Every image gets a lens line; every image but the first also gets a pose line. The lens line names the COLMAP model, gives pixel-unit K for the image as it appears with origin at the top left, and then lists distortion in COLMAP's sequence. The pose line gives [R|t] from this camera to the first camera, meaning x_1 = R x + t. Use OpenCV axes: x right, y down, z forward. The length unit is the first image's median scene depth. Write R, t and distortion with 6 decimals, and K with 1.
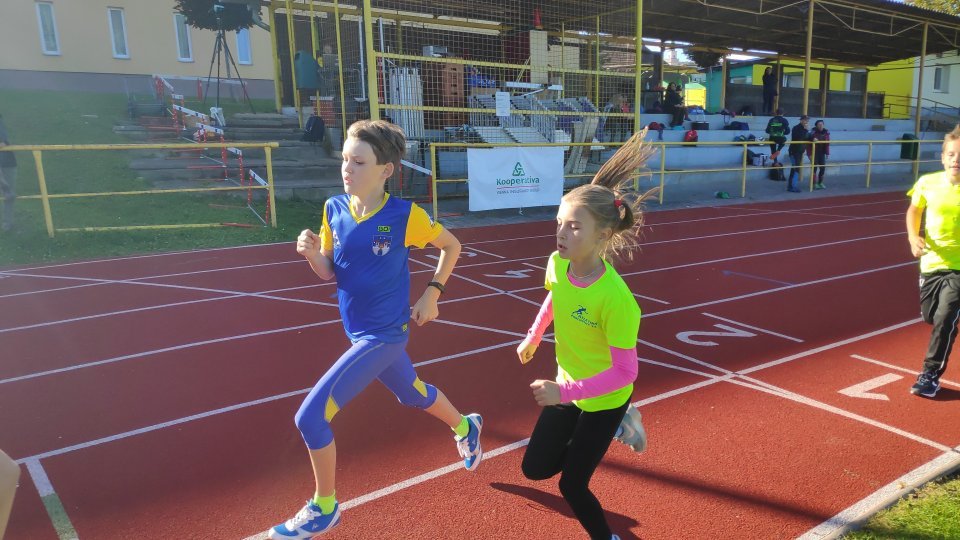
lens RADIAL K [[693.9, 0, 483.8], [0, 693.9, 233.0], [0, 0, 1]] dist [-0.005475, -0.006210]
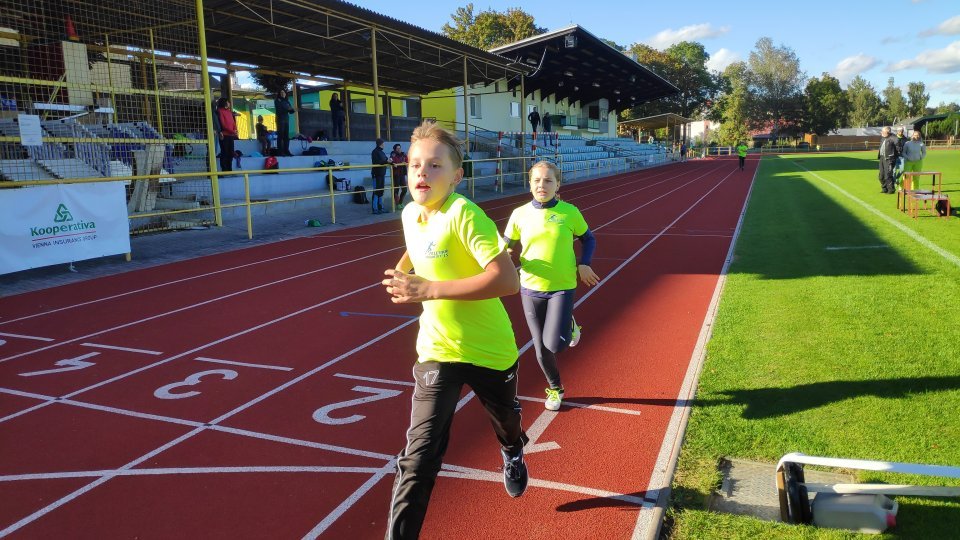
lens RADIAL K [[679.2, 0, 478.9], [0, 679.2, 267.4], [0, 0, 1]] dist [0.004256, -0.023142]
pose [[0.829593, -0.117220, 0.545926, 0.010856], [0.109572, 0.992882, 0.046682, -0.012141], [-0.547512, 0.021091, 0.836532, 0.083779]]
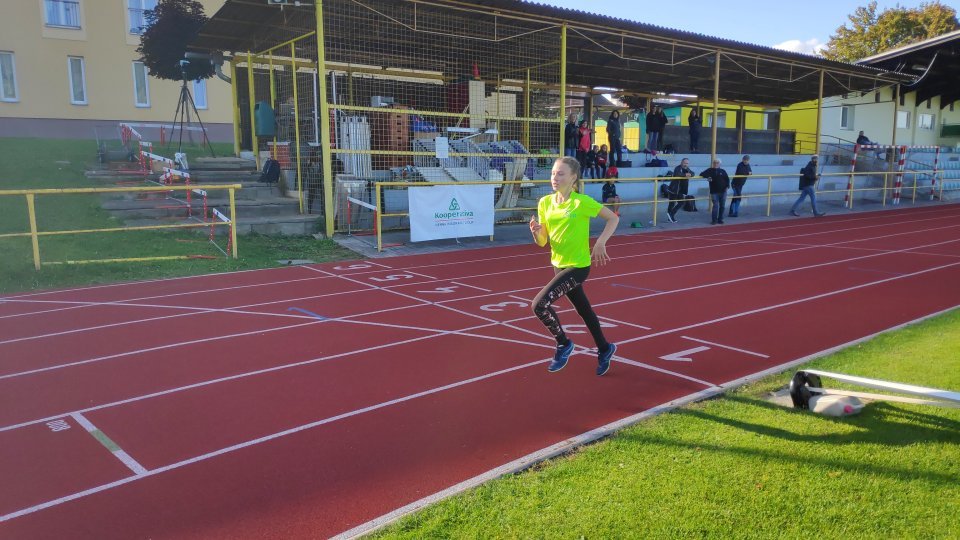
lens RADIAL K [[668.7, 0, 480.2], [0, 668.7, 268.6], [0, 0, 1]] dist [0.044933, -0.072729]
pose [[0.998152, -0.018929, 0.057741, 0.020291], [0.018838, 0.999820, 0.002119, 0.010559], [-0.057771, -0.001028, 0.998329, -0.090518]]
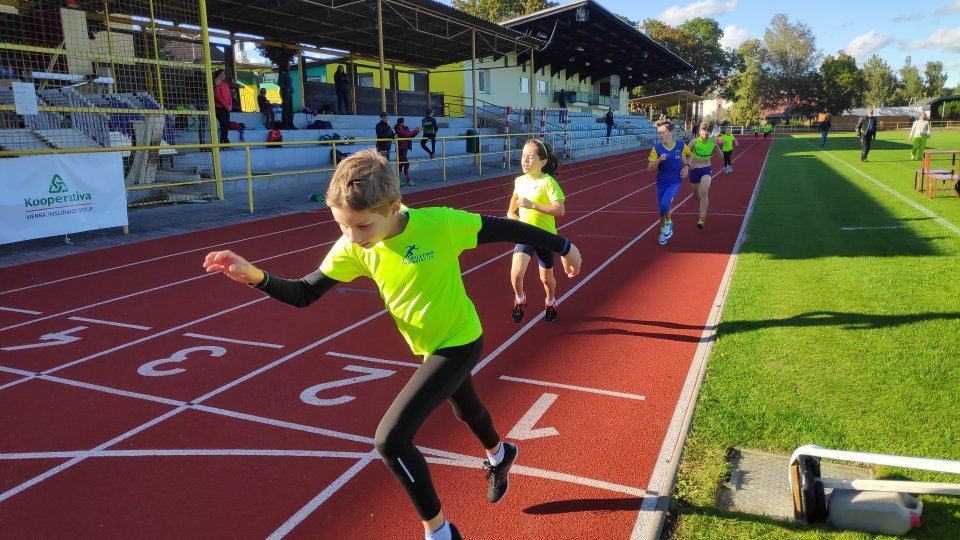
lens RADIAL K [[679.5, 0, 478.5], [0, 679.5, 270.0], [0, 0, 1]] dist [-0.002418, -0.011791]
pose [[0.837659, -0.127480, 0.531108, 0.022444], [0.099301, 0.991721, 0.081423, -0.009867], [-0.537091, -0.015466, 0.843383, 0.094321]]
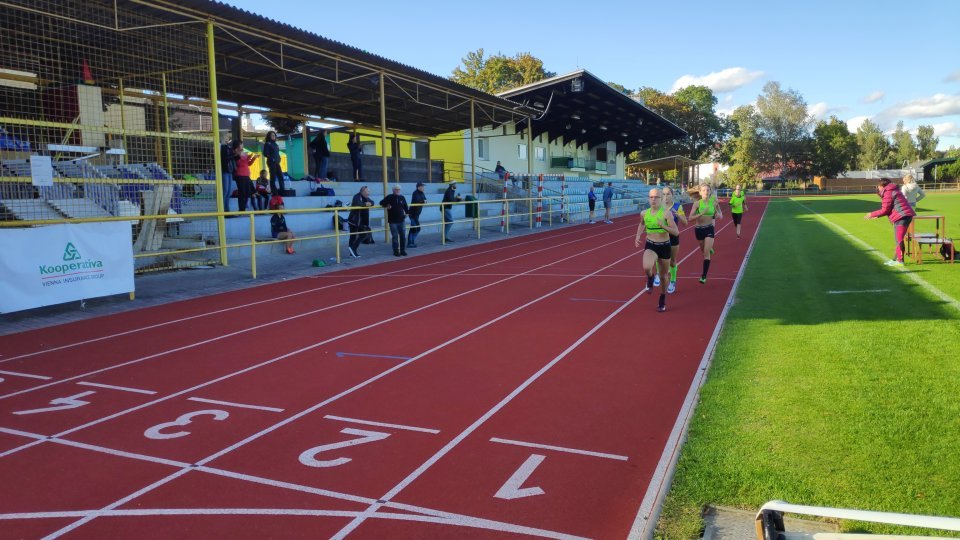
lens RADIAL K [[680.0, 0, 478.7], [0, 680.0, 268.0], [0, 0, 1]] dist [0.008954, -0.035543]
pose [[0.837808, -0.079946, 0.540080, 0.016290], [0.103000, 0.994602, -0.012554, -0.012433], [-0.536162, 0.066146, 0.841520, 0.076475]]
